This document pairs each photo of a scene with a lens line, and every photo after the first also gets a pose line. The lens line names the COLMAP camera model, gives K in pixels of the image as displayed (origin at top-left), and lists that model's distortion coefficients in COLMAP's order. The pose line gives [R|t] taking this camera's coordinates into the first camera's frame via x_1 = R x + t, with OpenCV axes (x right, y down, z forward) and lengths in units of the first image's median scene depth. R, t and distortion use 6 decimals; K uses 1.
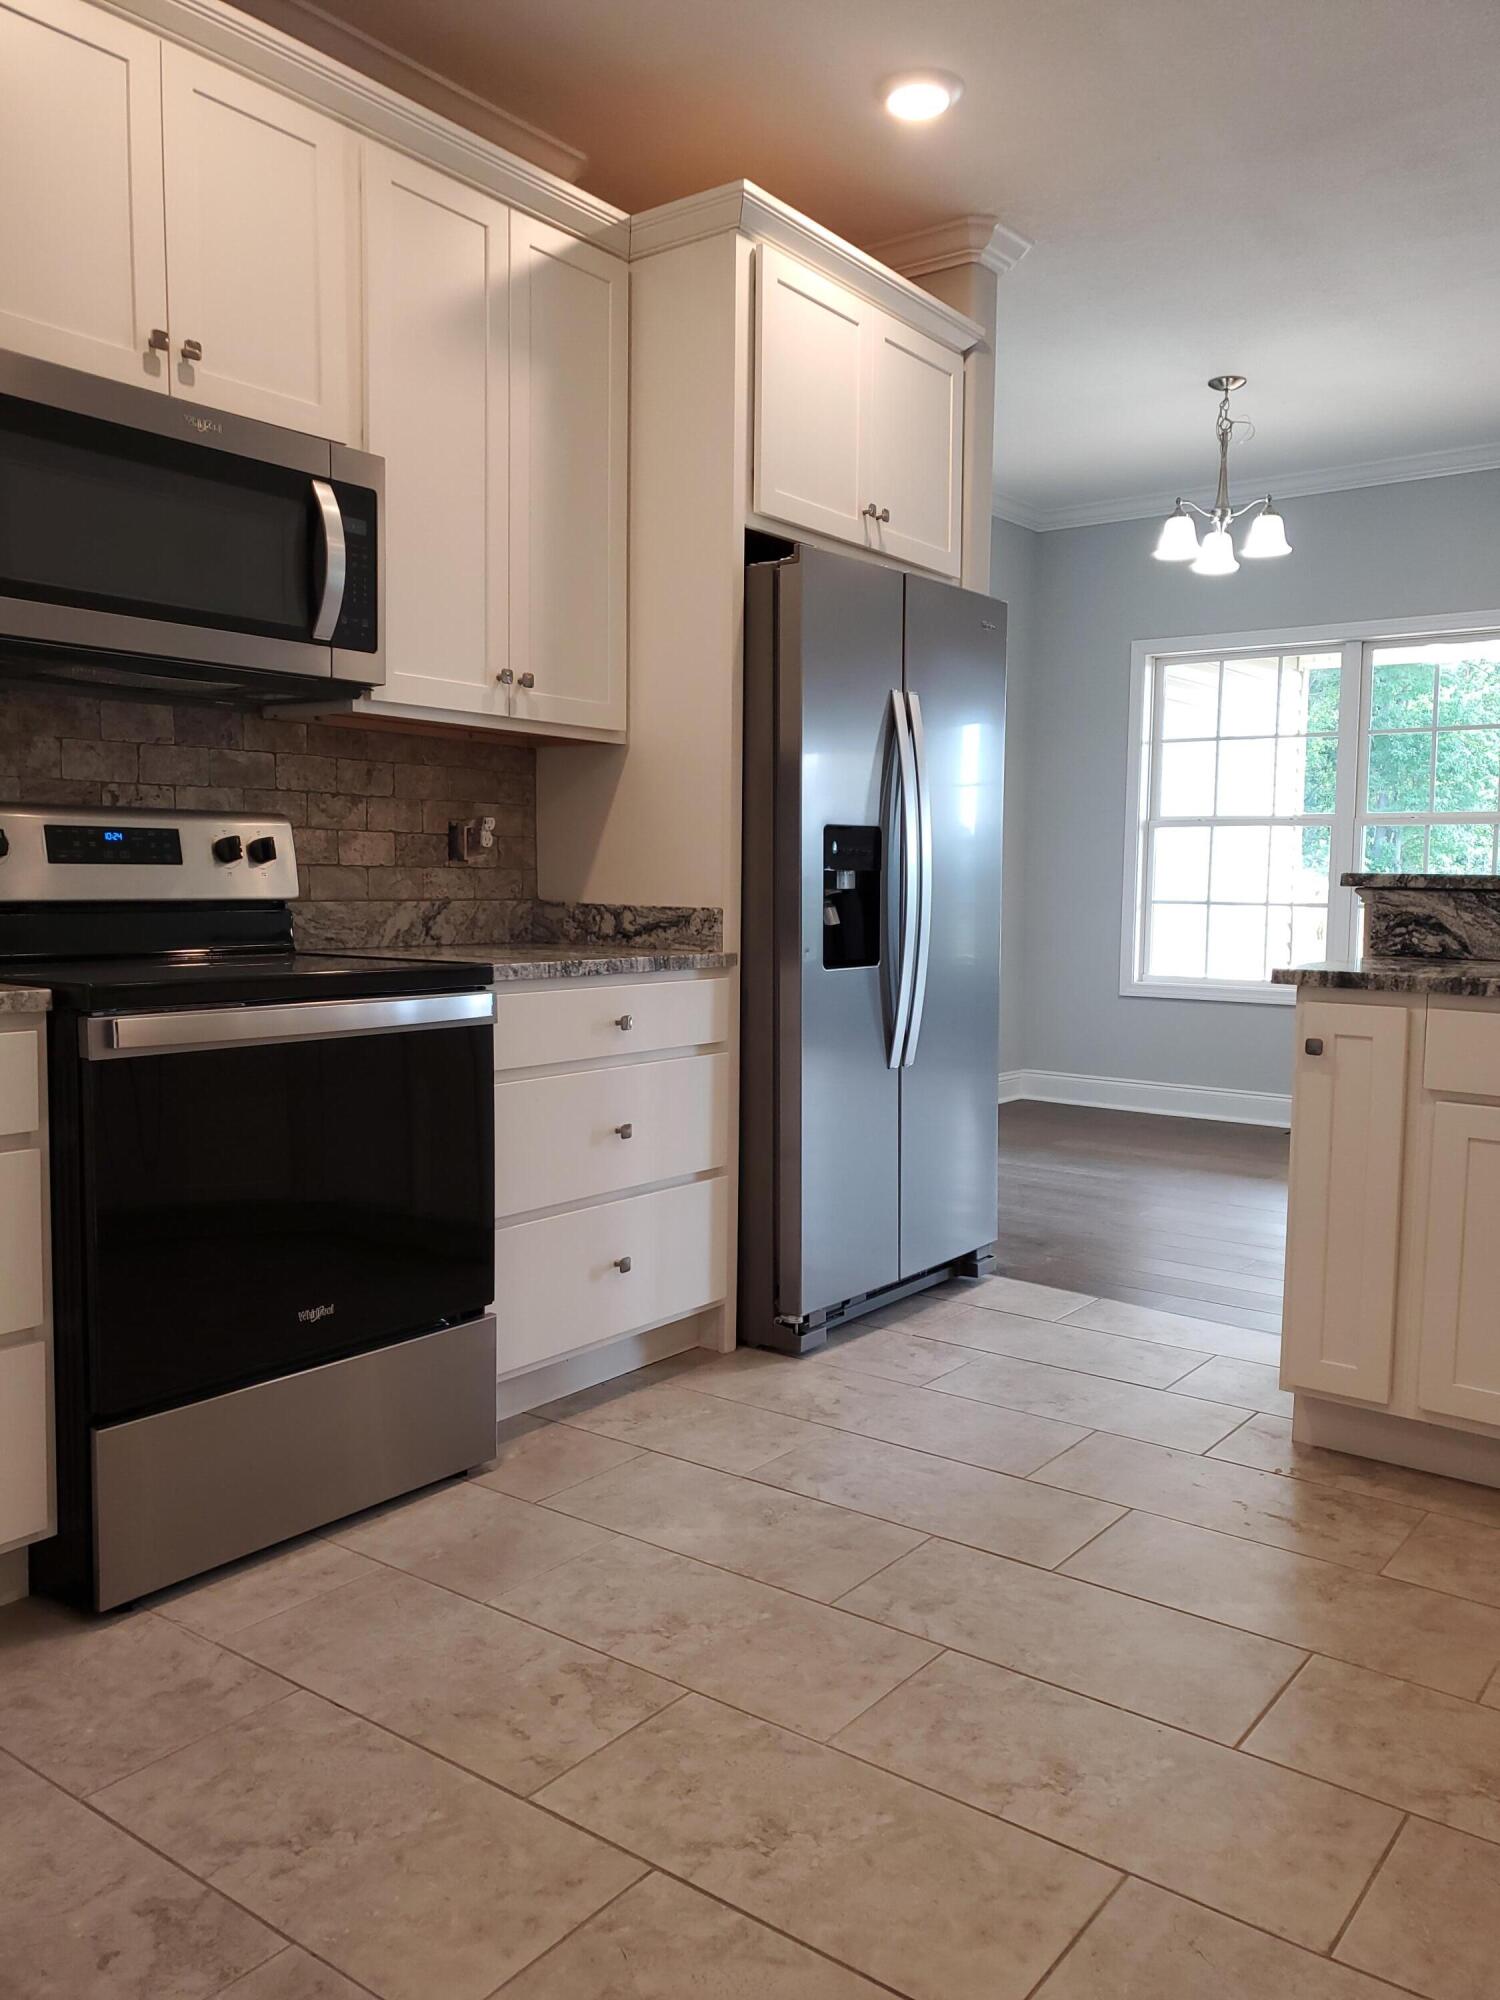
lens RADIAL K [[1544.6, 0, 793.4], [0, 1544.6, 1000.2], [0, 0, 1]] dist [0.032296, -0.034627]
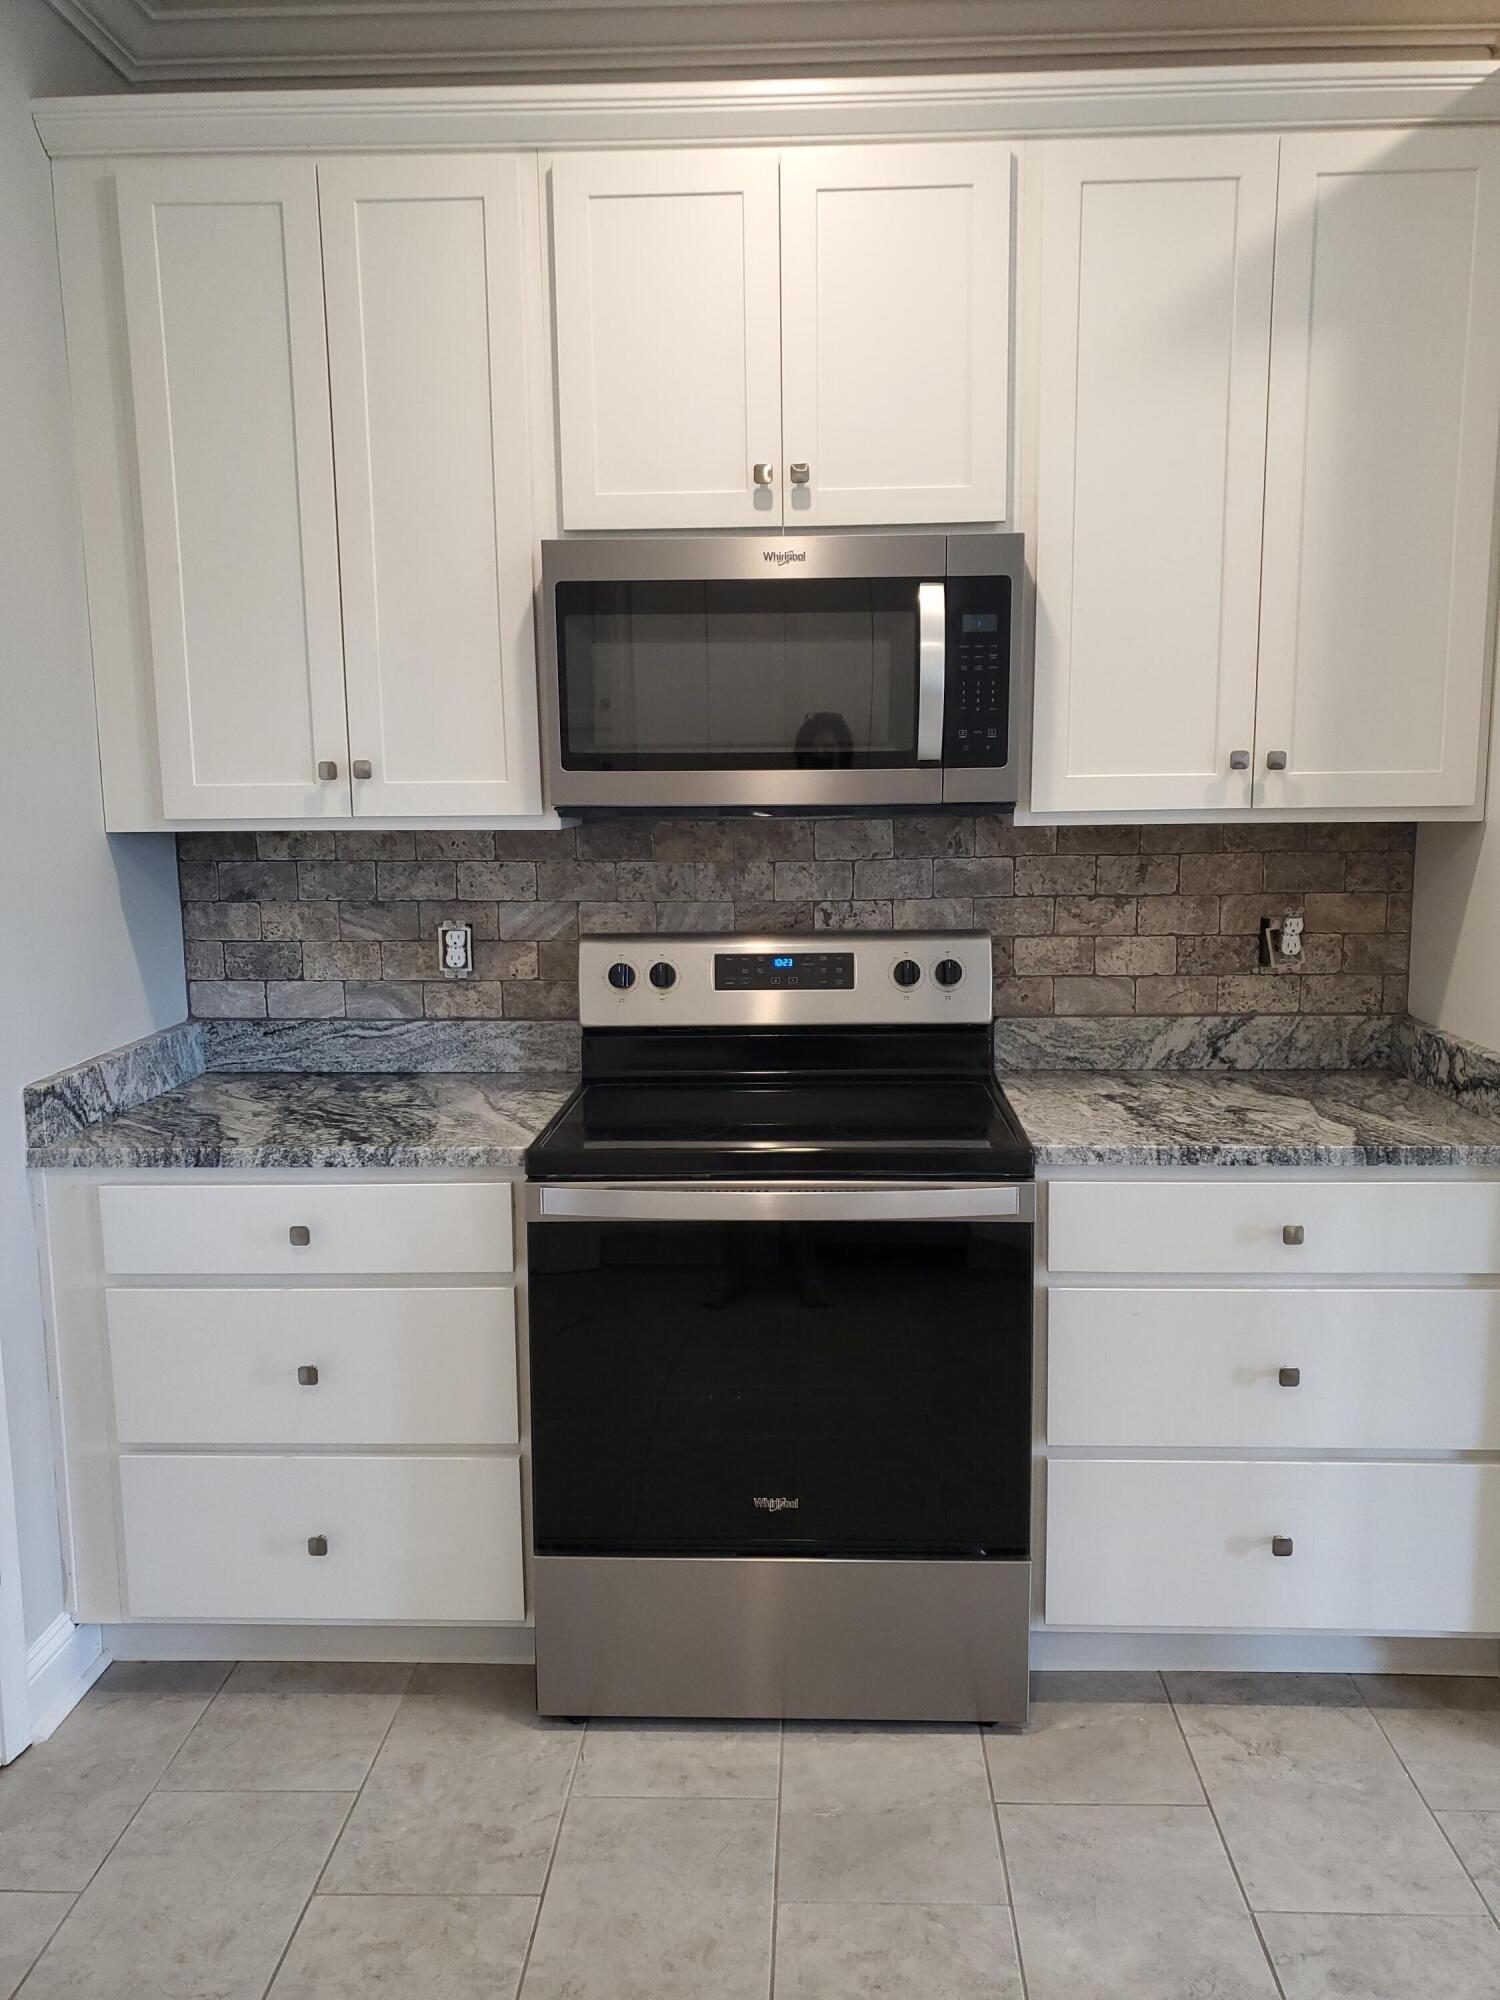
lens RADIAL K [[1544.6, 0, 765.9], [0, 1544.6, 1020.2], [0, 0, 1]] dist [0.032296, -0.034627]
pose [[0.563013, 0.104805, -0.819776, 0.351635], [-0.048127, 0.994401, 0.094077, -0.146127], [0.825046, -0.013513, 0.564904, 0.372283]]
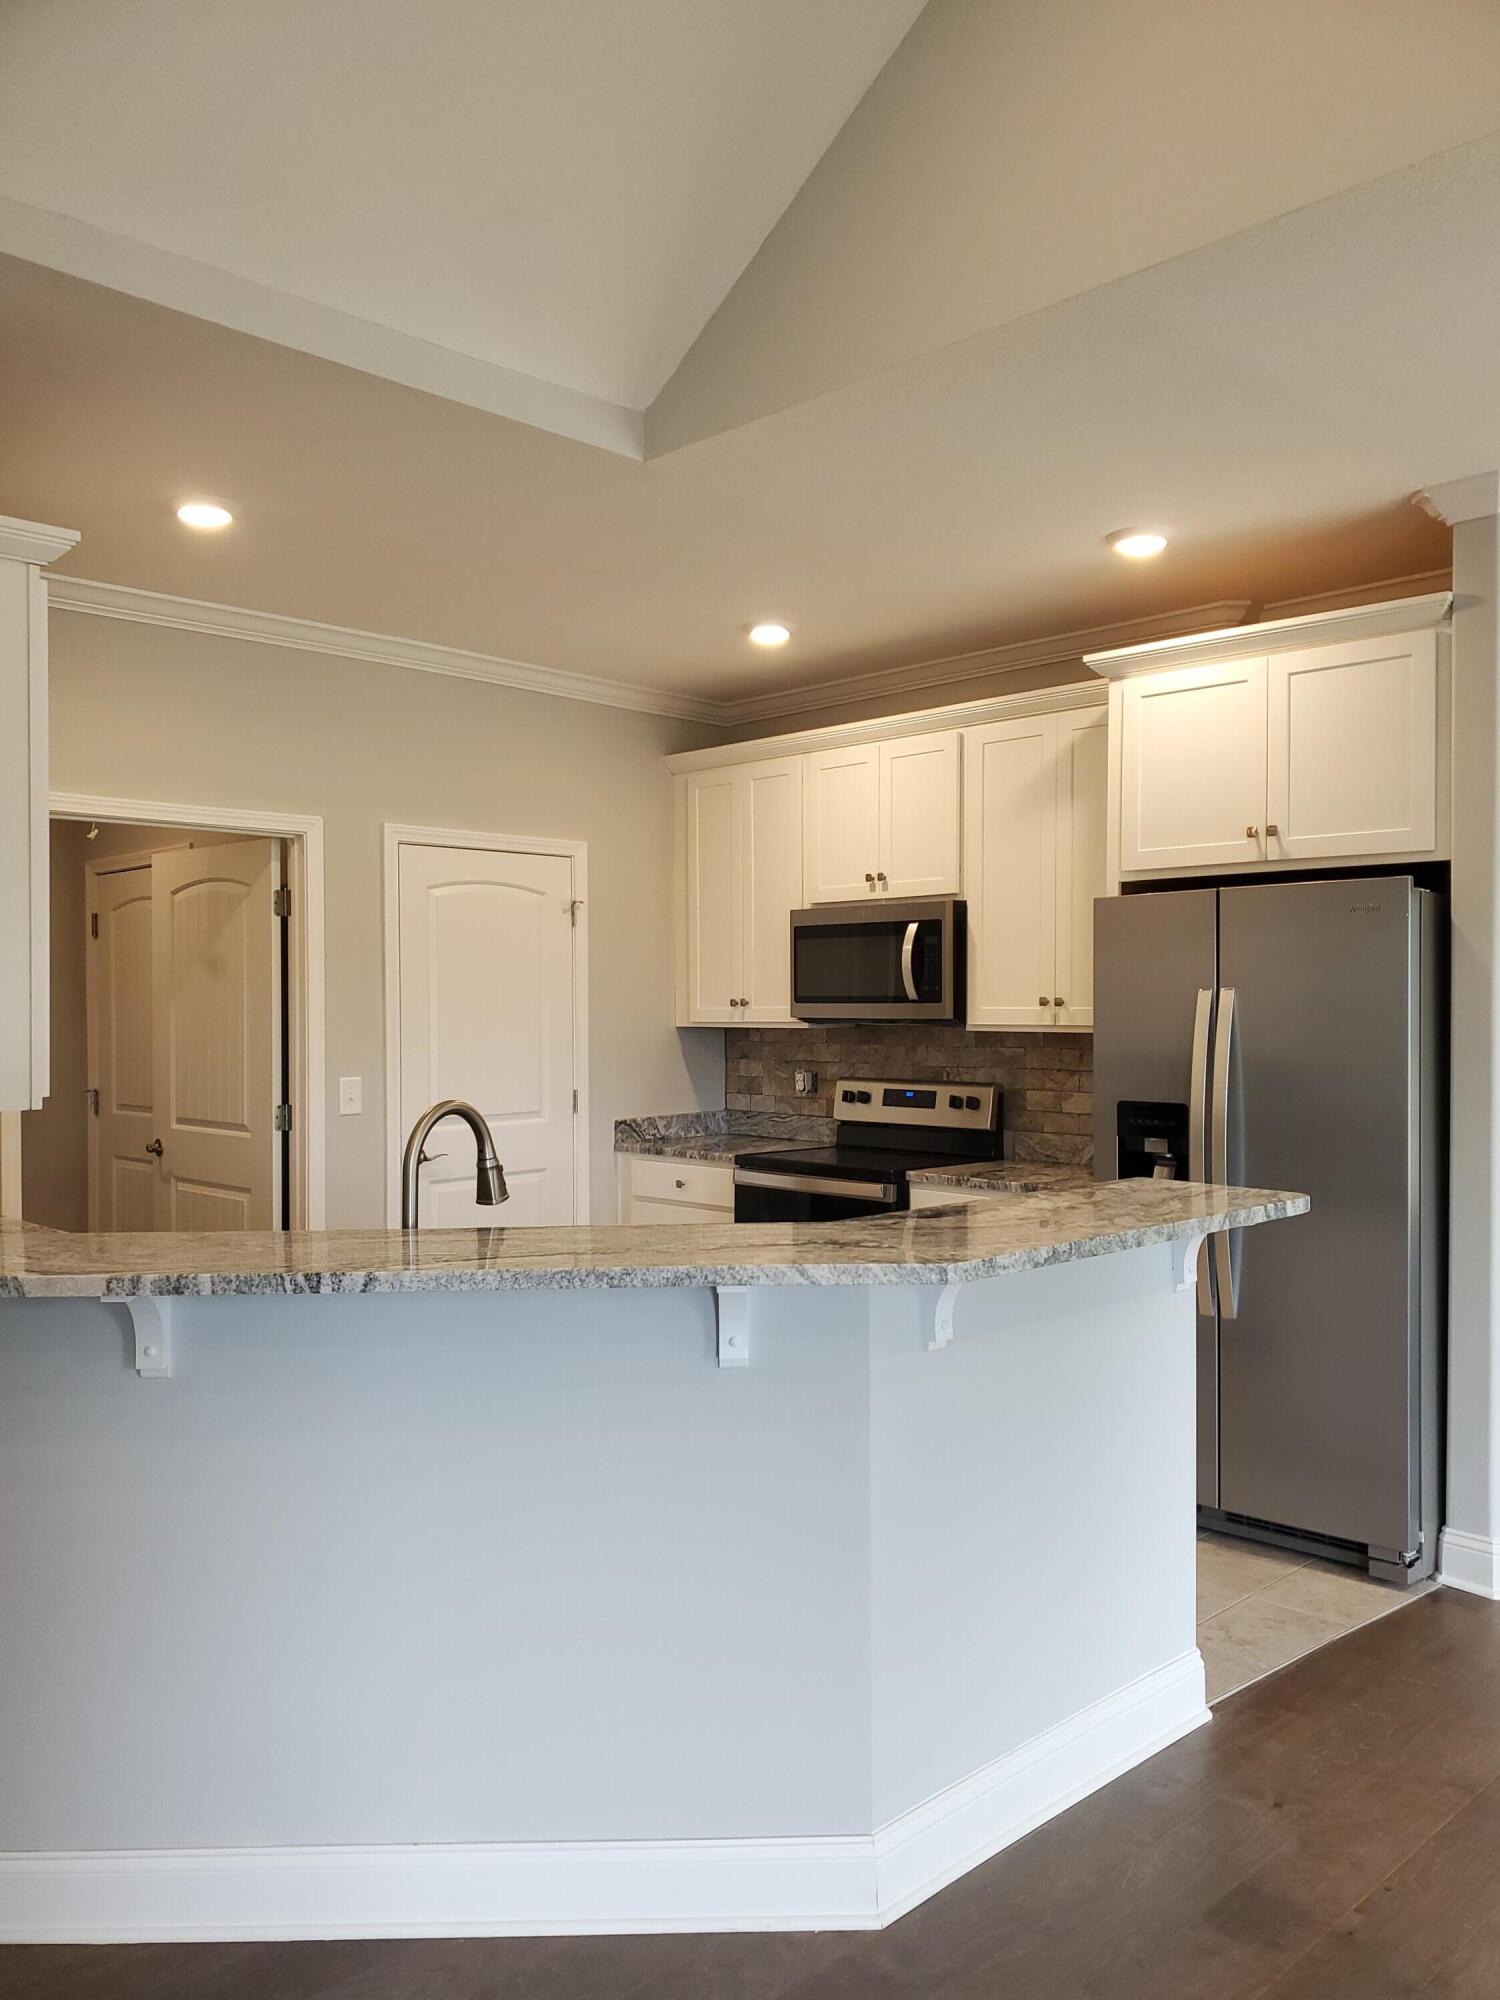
lens RADIAL K [[1544.6, 0, 746.7], [0, 1544.6, 1004.2], [0, 0, 1]] dist [0.032296, -0.034627]
pose [[-0.164791, -0.015918, -0.986200, 1.510291], [-0.081216, 0.996693, -0.002516, -0.184027], [0.982979, 0.079681, -0.165538, 1.003719]]
